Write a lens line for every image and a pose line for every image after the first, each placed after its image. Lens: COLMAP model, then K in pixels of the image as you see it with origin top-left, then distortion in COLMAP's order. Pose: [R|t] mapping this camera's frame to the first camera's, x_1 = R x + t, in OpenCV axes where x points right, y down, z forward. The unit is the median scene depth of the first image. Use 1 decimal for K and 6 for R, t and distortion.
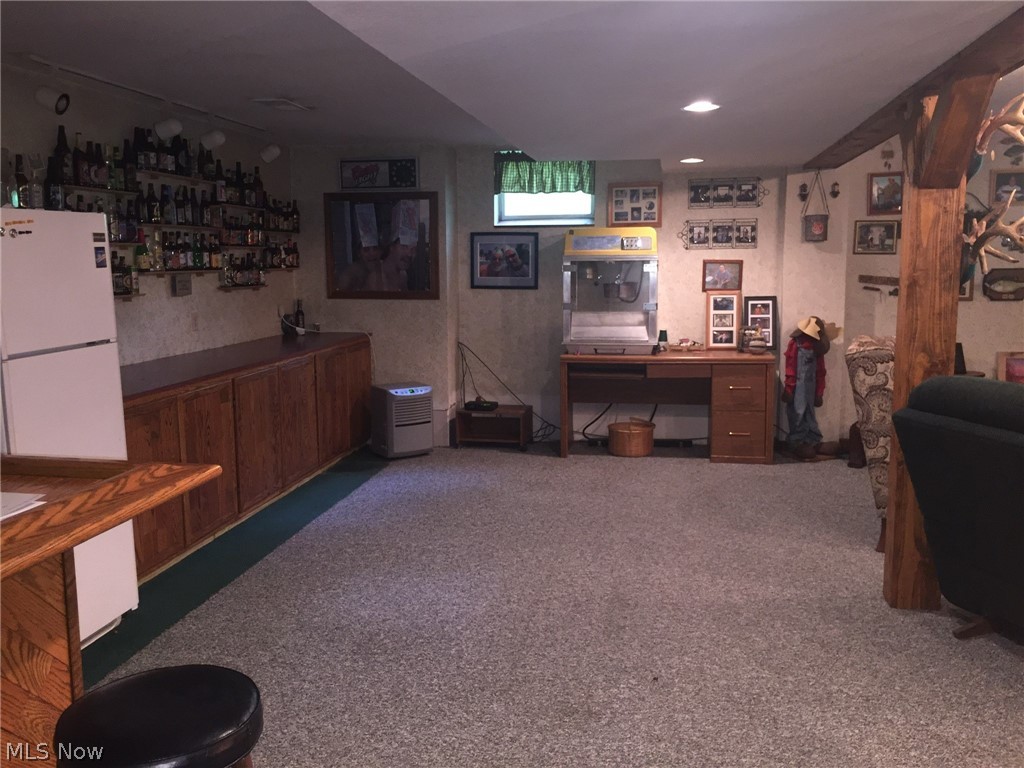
lens RADIAL K [[869.7, 0, 509.6], [0, 869.7, 375.4], [0, 0, 1]] dist [0.078398, -0.118906]
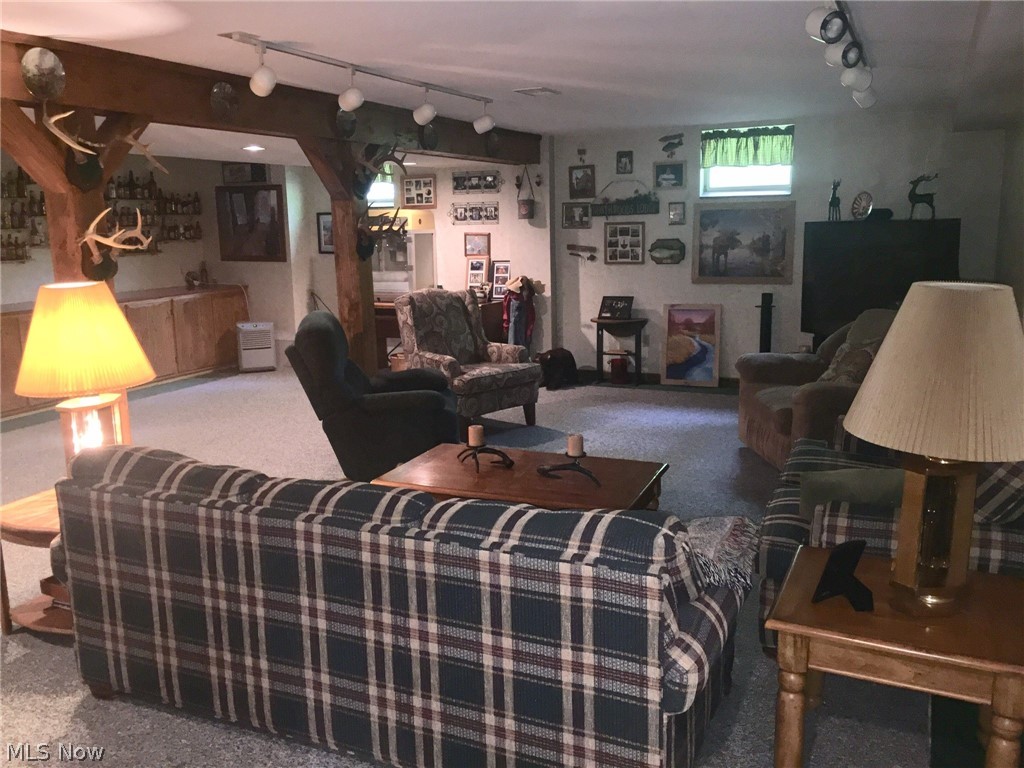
lens RADIAL K [[869.7, 0, 509.6], [0, 869.7, 375.4], [0, 0, 1]] dist [0.078398, -0.118906]
pose [[0.970110, 0.032174, -0.240525, 0.624328], [-0.020237, 0.998445, 0.051935, 0.015808], [0.241822, -0.045515, 0.969253, -0.293890]]
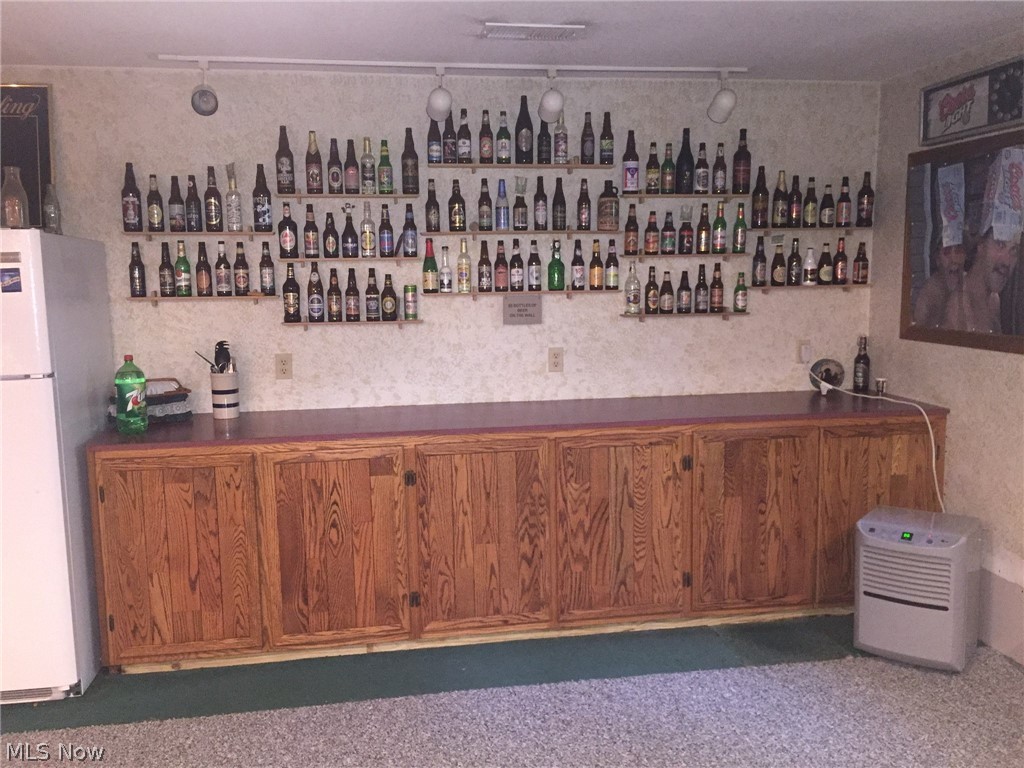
lens RADIAL K [[869.7, 0, 509.6], [0, 869.7, 375.4], [0, 0, 1]] dist [0.078398, -0.118906]
pose [[0.333400, 0.109405, -0.936416, 0.261779], [-0.113916, 0.990642, 0.075182, -0.081402], [0.935878, 0.081607, 0.342743, 0.586238]]
